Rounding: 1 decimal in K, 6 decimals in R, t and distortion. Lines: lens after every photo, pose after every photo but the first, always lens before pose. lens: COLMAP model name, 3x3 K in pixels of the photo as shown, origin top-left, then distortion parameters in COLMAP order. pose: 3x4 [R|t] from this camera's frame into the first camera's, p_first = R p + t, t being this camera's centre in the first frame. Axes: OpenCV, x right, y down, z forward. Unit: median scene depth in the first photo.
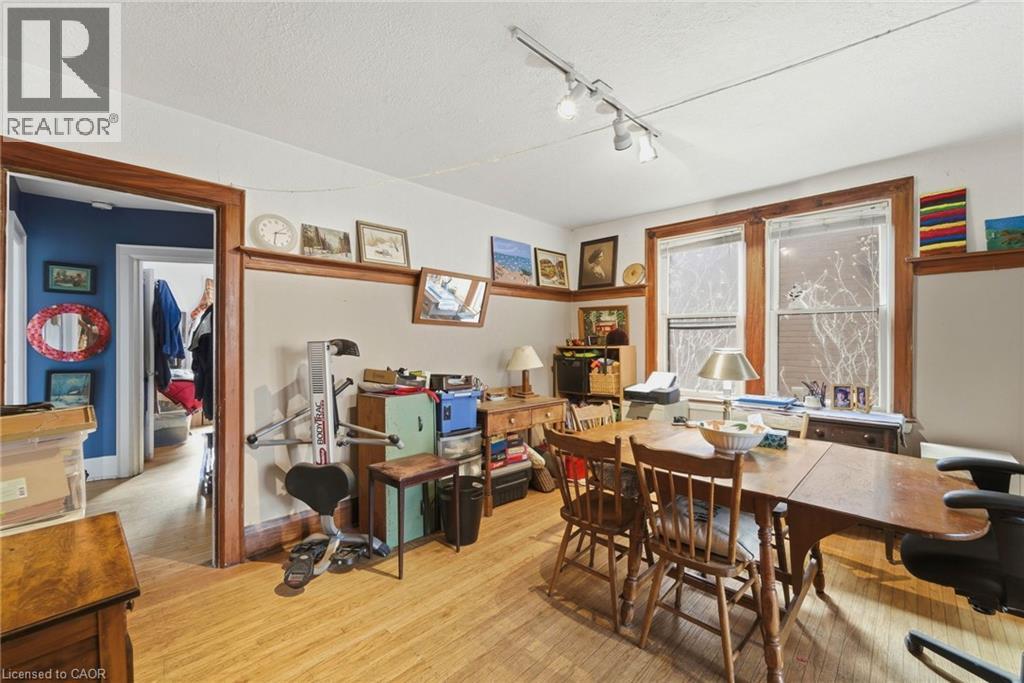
lens RADIAL K [[424.1, 0, 512.0], [0, 424.1, 341.5], [0, 0, 1]] dist [0.000314, 0.000162]
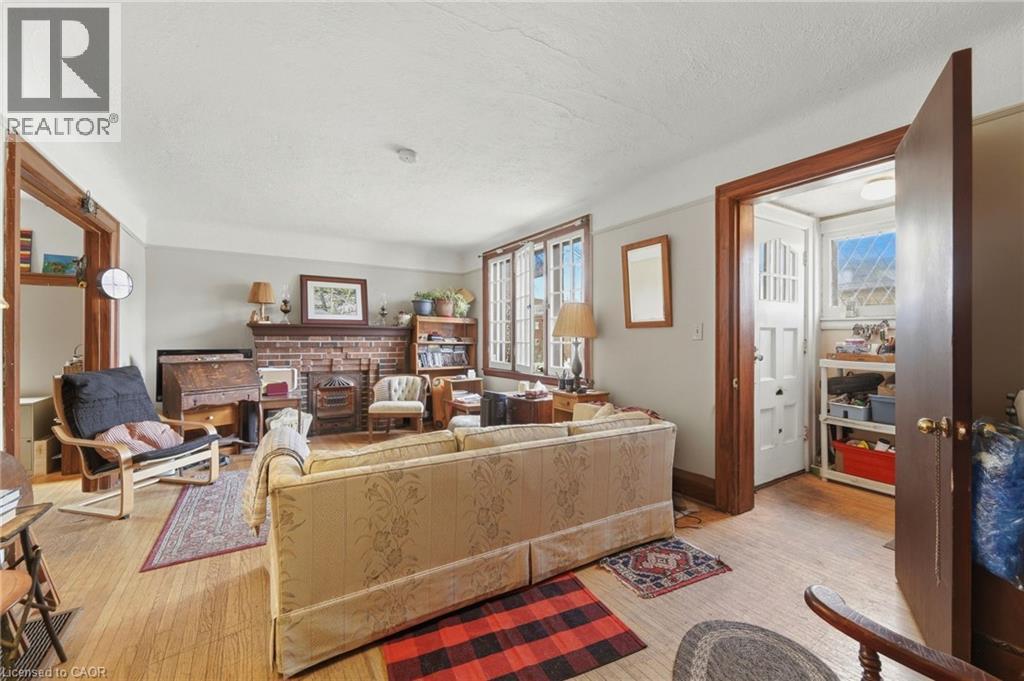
lens RADIAL K [[415.6, 0, 506.6], [0, 415.6, 339.6], [0, 0, 1]] dist [-0.000195, 0.000058]
pose [[0.258011, -0.000356, 0.966142, 0.042528], [-0.000560, 1.000000, 0.000518, 0.025474], [-0.966142, -0.000674, 0.258011, -0.805189]]
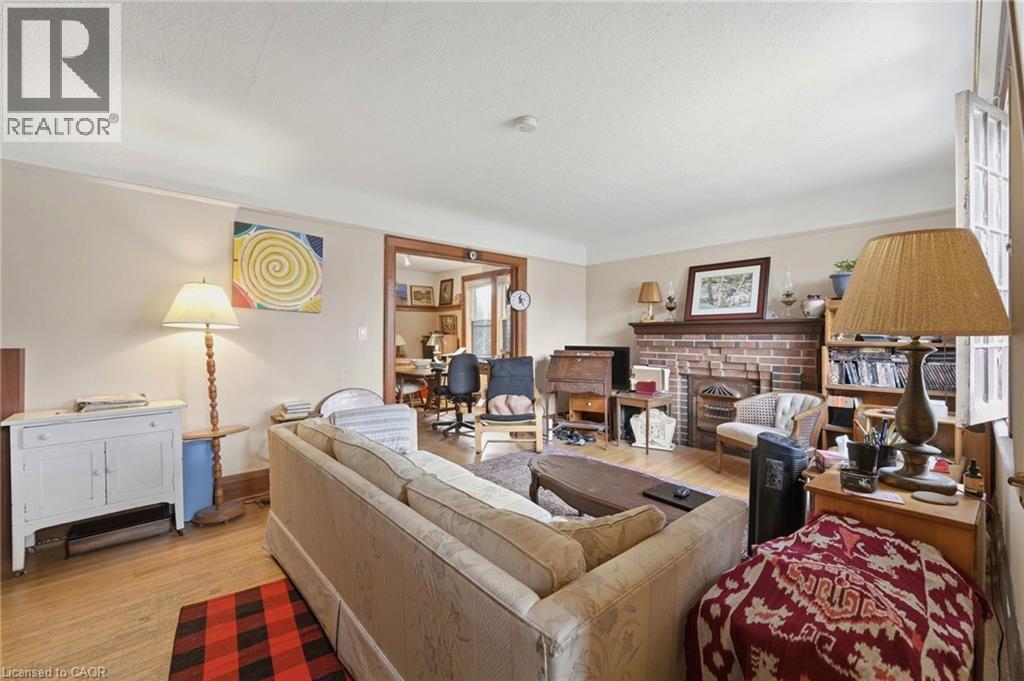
lens RADIAL K [[415.6, 0, 506.6], [0, 415.6, 339.6], [0, 0, 1]] dist [-0.000195, 0.000058]
pose [[0.996988, 0.002268, -0.077523, 0.802152], [-0.001866, 0.999984, 0.005258, 0.025132], [0.077534, -0.005098, 0.996977, -1.107959]]
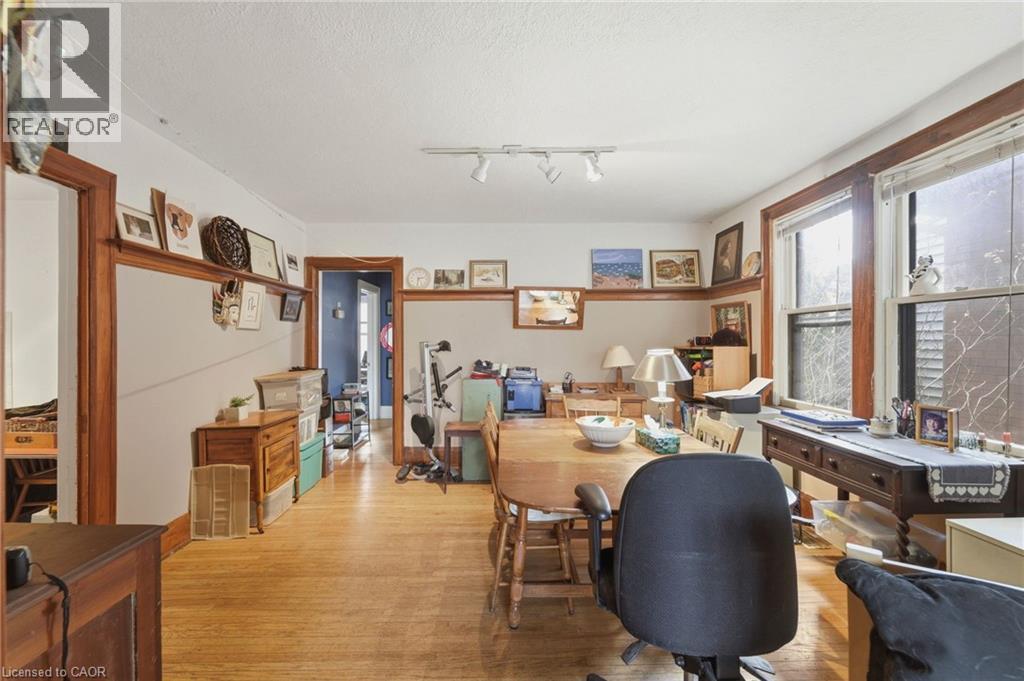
lens RADIAL K [[421.4, 0, 507.1], [0, 421.4, 341.8], [0, 0, 1]] dist [0.000018, 0.000401]
pose [[0.705596, 0.000757, -0.708614, 0.655650], [0.000479, 0.999999, 0.001545, -0.002327], [0.708614, -0.001430, 0.705595, 0.041948]]
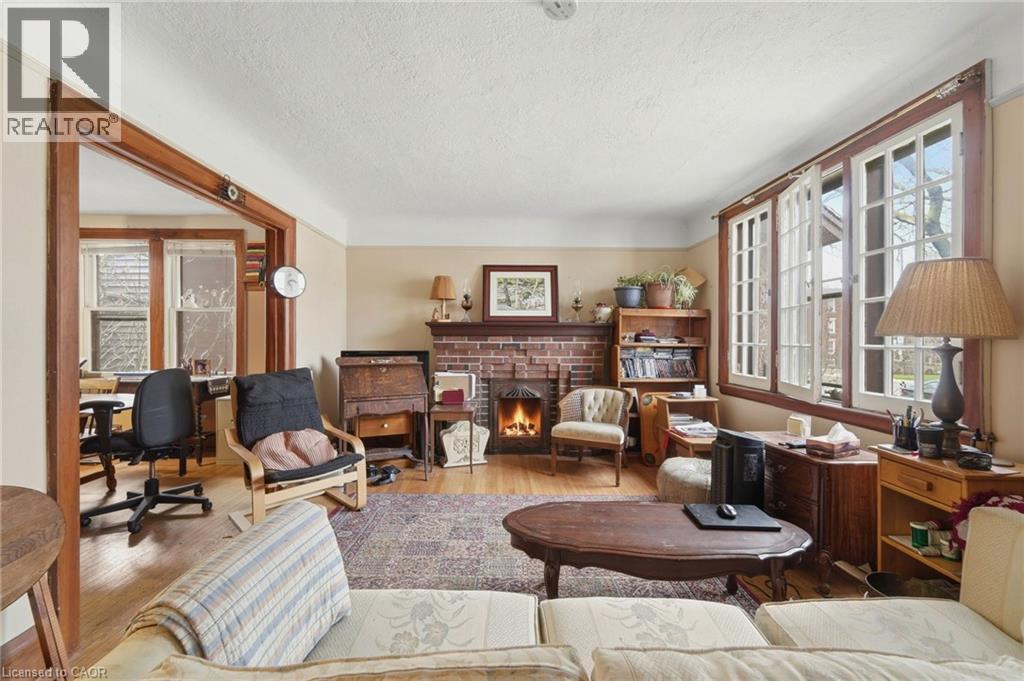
lens RADIAL K [[421.4, 0, 507.1], [0, 421.4, 341.8], [0, 0, 1]] dist [0.000018, 0.000401]
pose [[0.708953, -0.003881, 0.705245, 0.422025], [-0.001526, 0.999974, 0.007037, 0.022597], [-0.705254, -0.006065, 0.708929, -0.685994]]
